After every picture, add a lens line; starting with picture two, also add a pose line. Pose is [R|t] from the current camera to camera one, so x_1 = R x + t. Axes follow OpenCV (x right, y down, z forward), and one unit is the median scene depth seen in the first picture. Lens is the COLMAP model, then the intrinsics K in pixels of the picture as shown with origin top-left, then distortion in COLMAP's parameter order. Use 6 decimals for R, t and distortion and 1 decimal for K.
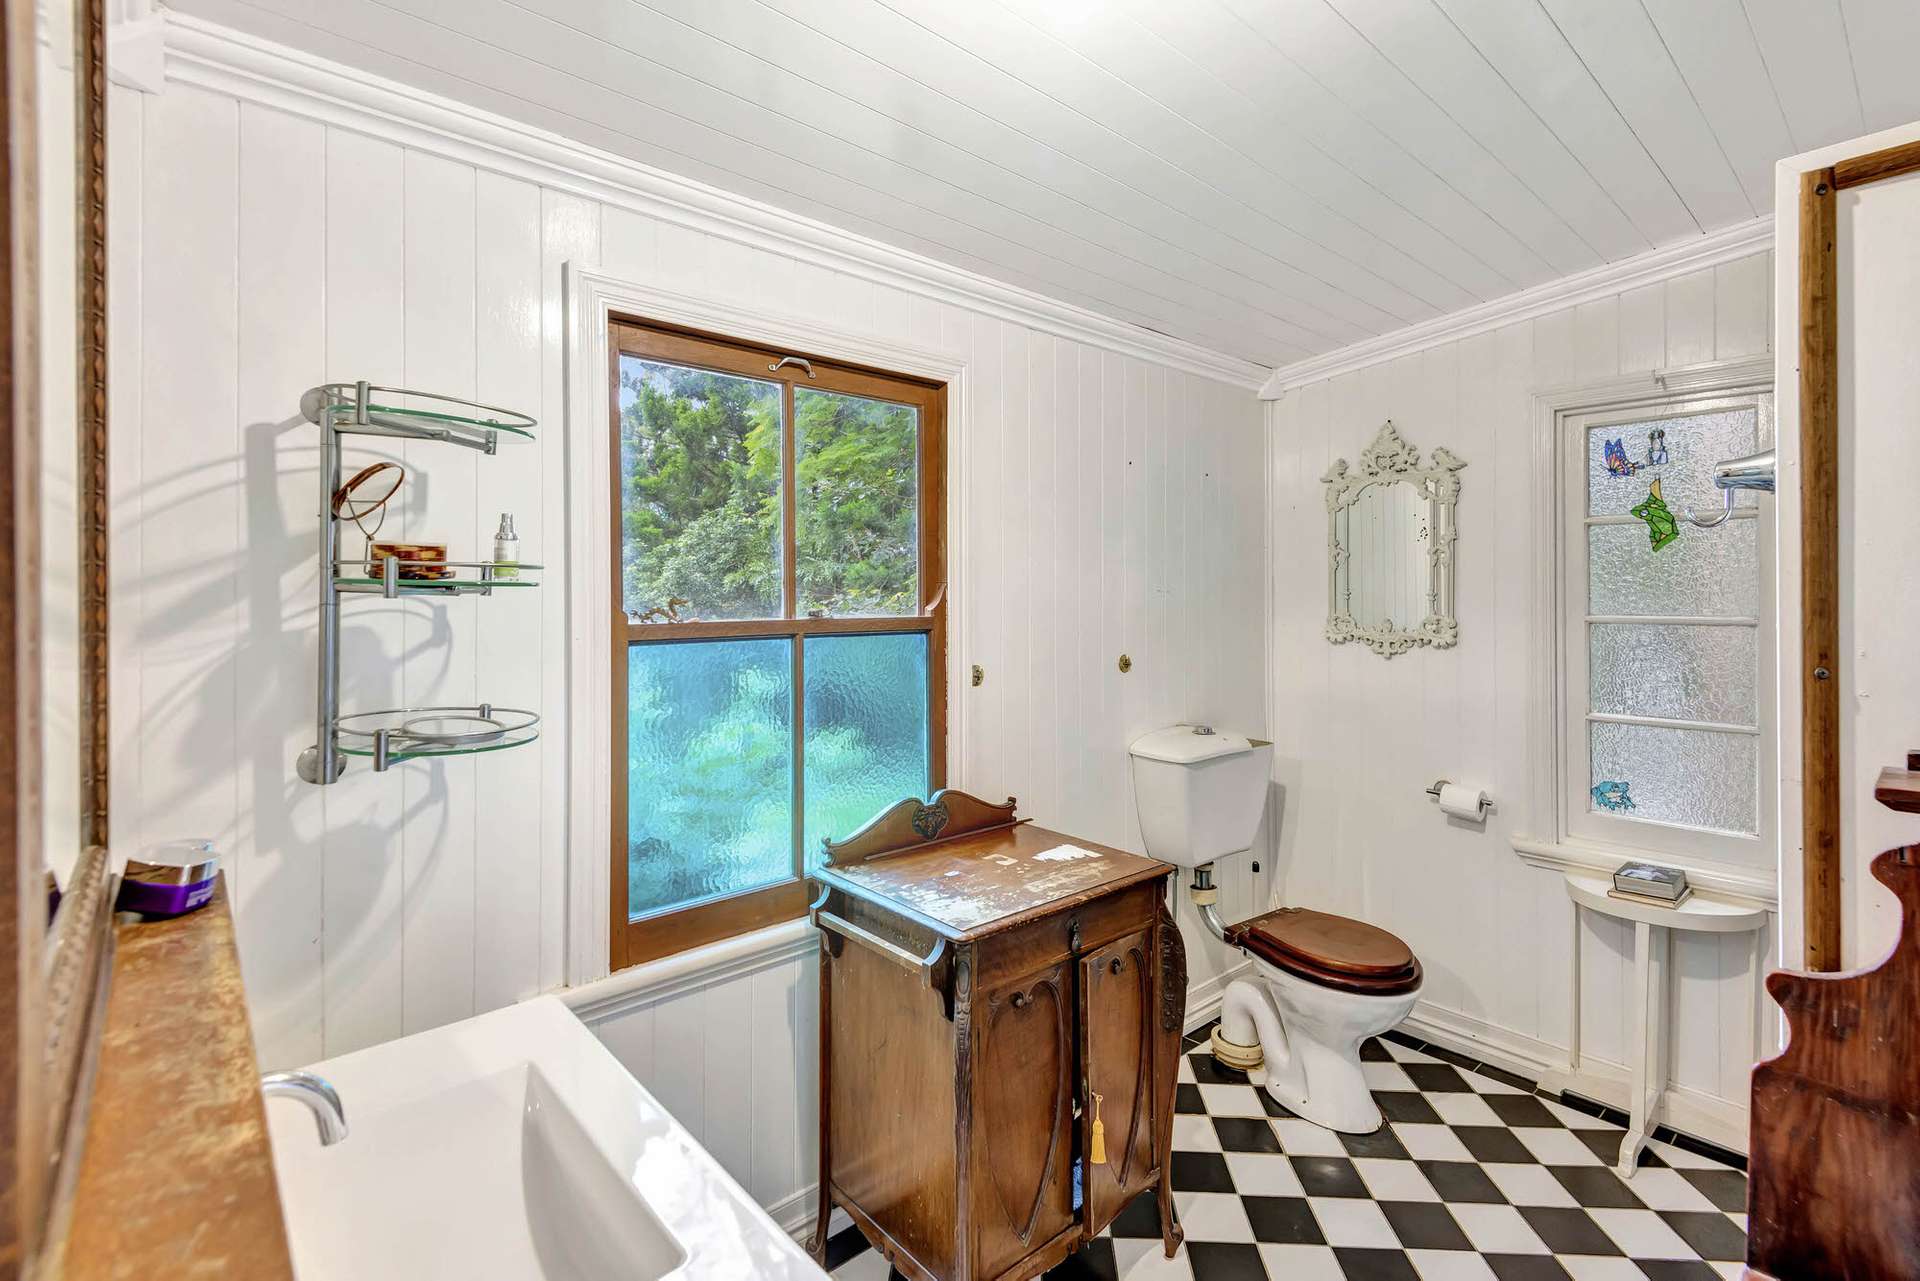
lens RADIAL K [[887.0, 0, 949.2], [0, 887.0, 607.9], [0, 0, 1]] dist [0.001734, -0.000118]
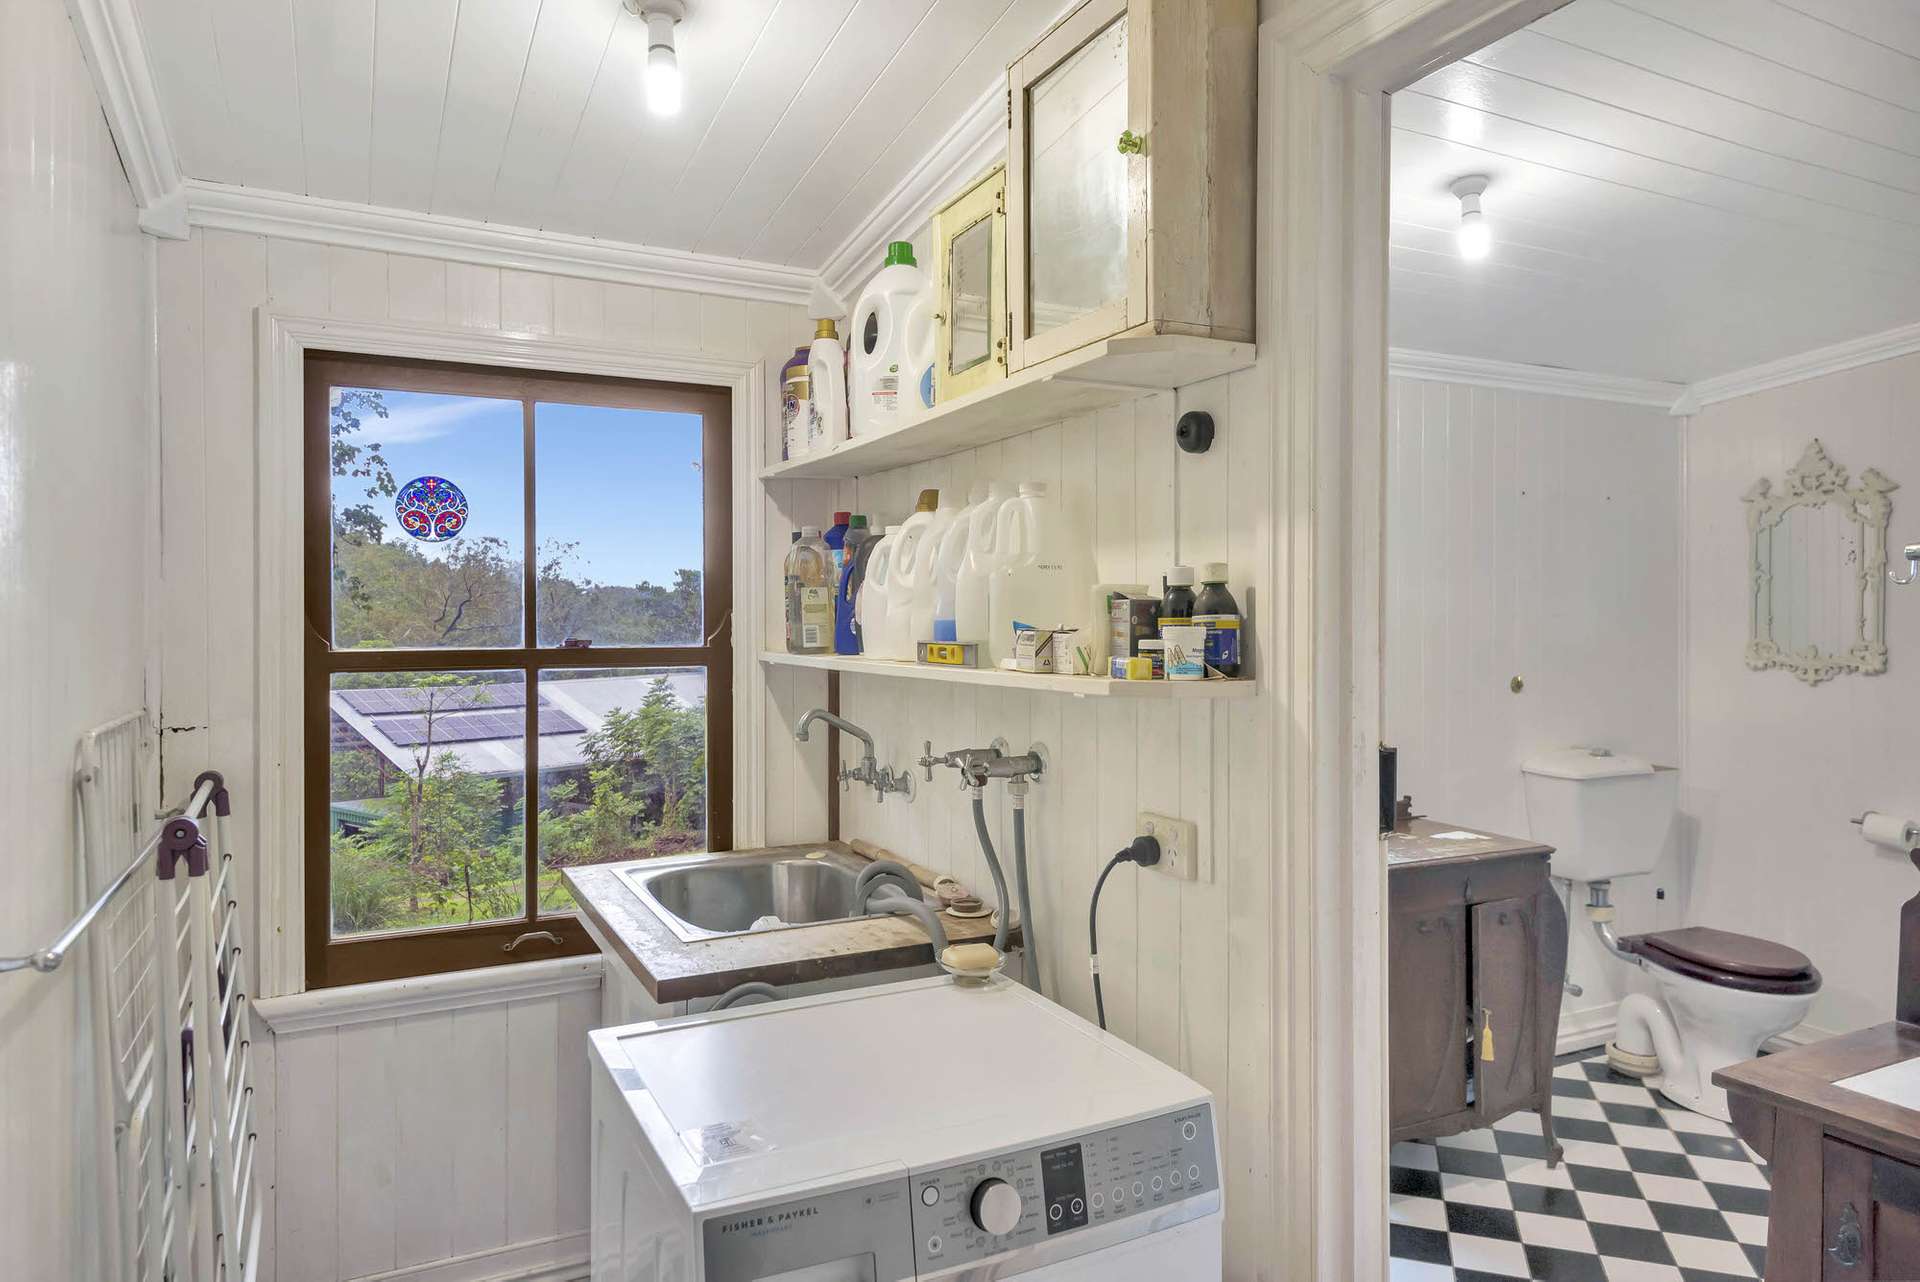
lens RADIAL K [[1207.1, 0, 960.0], [0, 1207.1, 622.2], [0, 0, 1]] dist [0.008683, -0.002897]
pose [[0.969833, 0.006055, -0.243694, -0.094427], [-0.007069, 0.999970, -0.003287, -0.001260], [0.243667, 0.004911, 0.969847, -0.559834]]
